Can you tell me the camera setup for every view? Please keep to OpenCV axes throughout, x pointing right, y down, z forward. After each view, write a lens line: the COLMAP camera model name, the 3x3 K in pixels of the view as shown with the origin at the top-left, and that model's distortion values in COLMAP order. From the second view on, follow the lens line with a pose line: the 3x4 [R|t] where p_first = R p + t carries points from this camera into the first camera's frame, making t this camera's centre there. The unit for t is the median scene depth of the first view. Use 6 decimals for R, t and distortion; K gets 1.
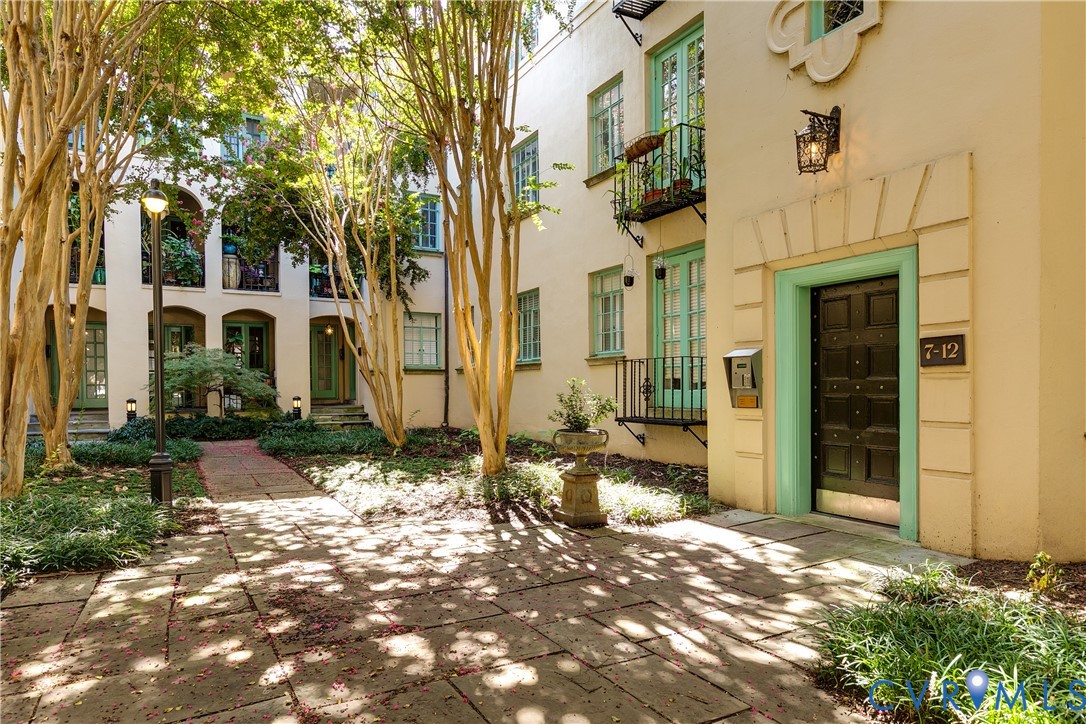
lens RADIAL K [[684.2, 0, 542.8], [0, 684.2, 393.8], [0, 0, 1]] dist [0.001346, -0.000320]
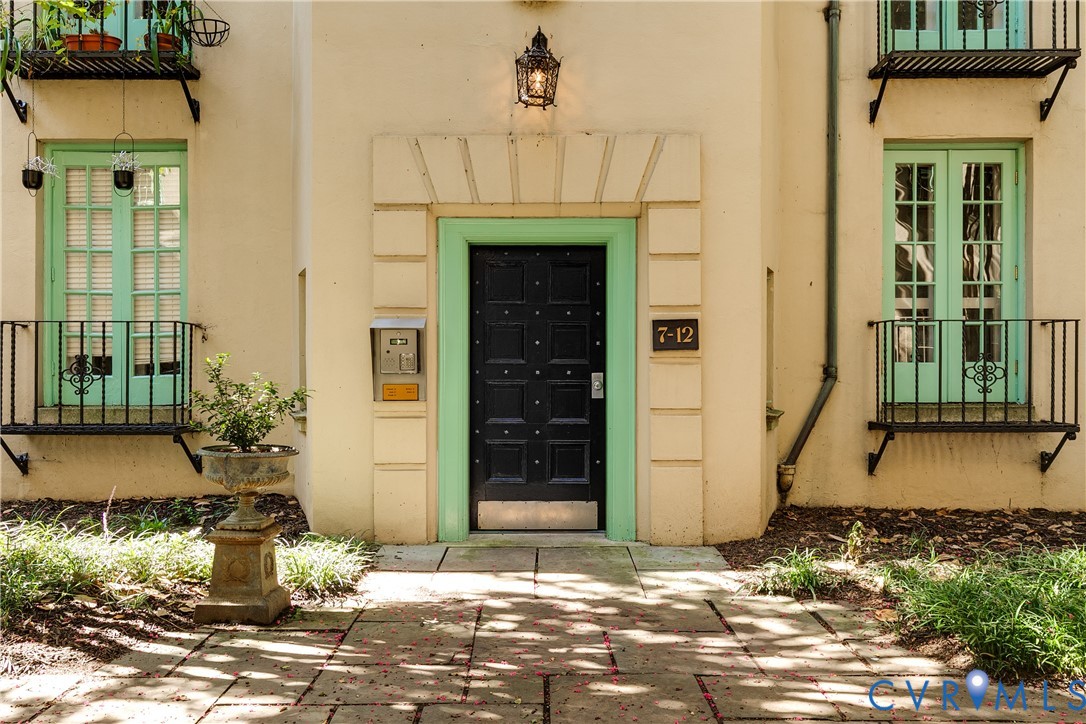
lens RADIAL K [[889.2, 0, 543.0], [0, 889.2, 362.0], [0, 0, 1]] dist [0.002847, 0.001623]
pose [[0.480149, 0.013692, 0.877080, -0.578791], [0.005048, 0.999818, -0.018372, -0.002550], [-0.877173, 0.013249, 0.479992, 0.551862]]
